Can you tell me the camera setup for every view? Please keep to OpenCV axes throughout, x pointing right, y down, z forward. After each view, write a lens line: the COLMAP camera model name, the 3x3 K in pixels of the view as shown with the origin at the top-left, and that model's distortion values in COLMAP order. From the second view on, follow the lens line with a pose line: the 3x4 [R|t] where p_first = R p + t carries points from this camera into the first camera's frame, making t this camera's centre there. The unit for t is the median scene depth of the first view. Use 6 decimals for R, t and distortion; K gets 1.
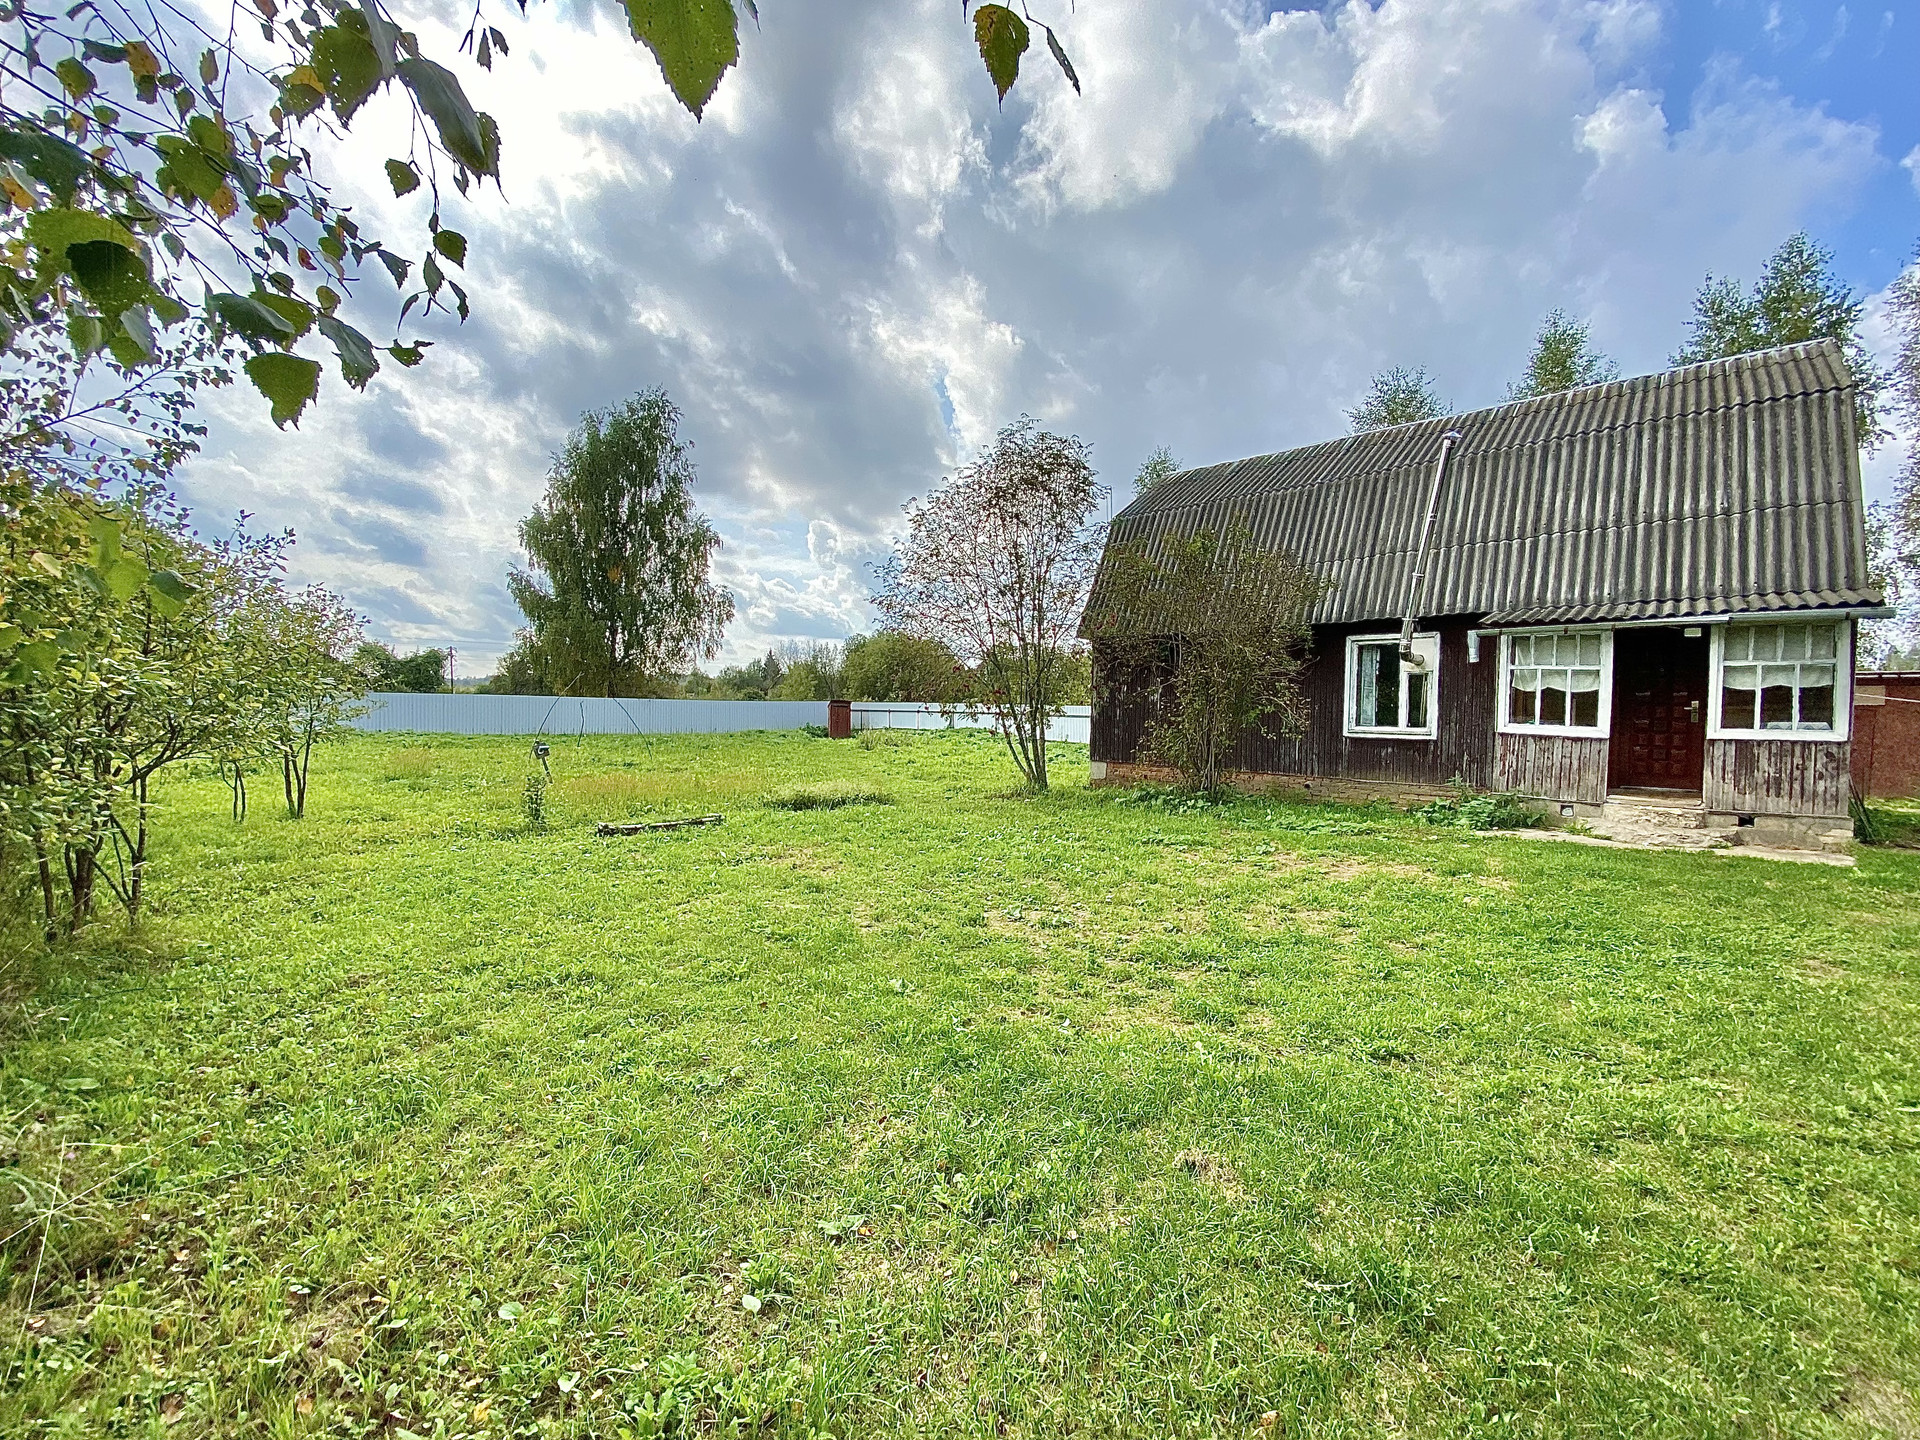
lens RADIAL K [[769.0, 0, 960.9], [0, 769.0, 736.1], [0, 0, 1]] dist [-0.001533, -0.000050]
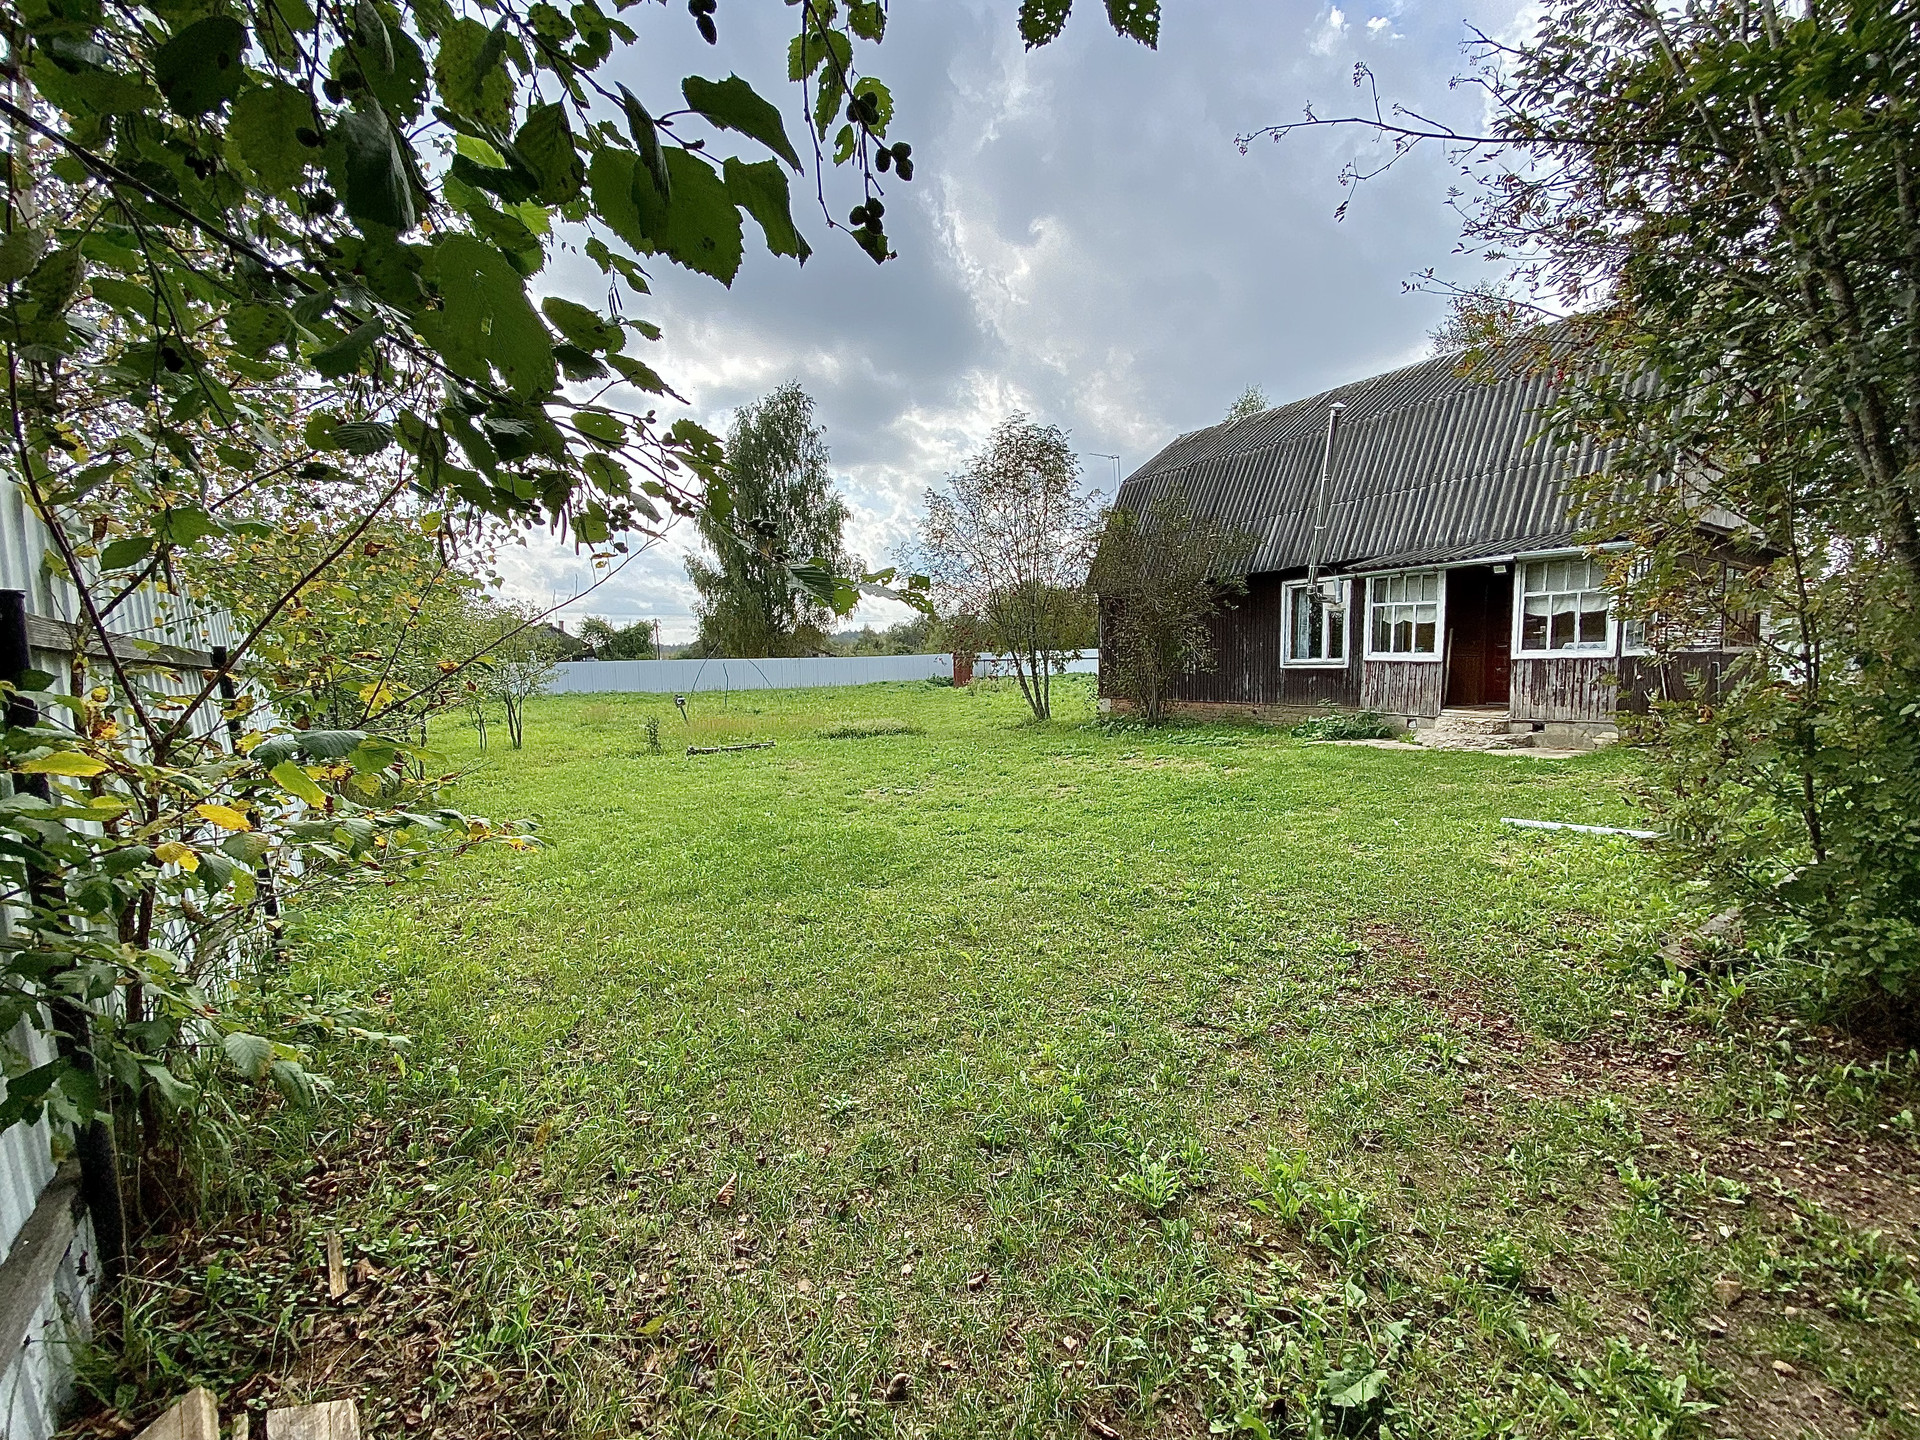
lens RADIAL K [[780.6, 0, 960.0], [0, 780.6, 720.0], [0, 0, 1]] dist [0.024168, -0.020326]
pose [[0.972880, -0.023141, -0.230150, 0.321078], [0.033539, 0.998581, 0.041371, 0.014129], [0.228866, -0.047968, 0.972275, -0.289323]]
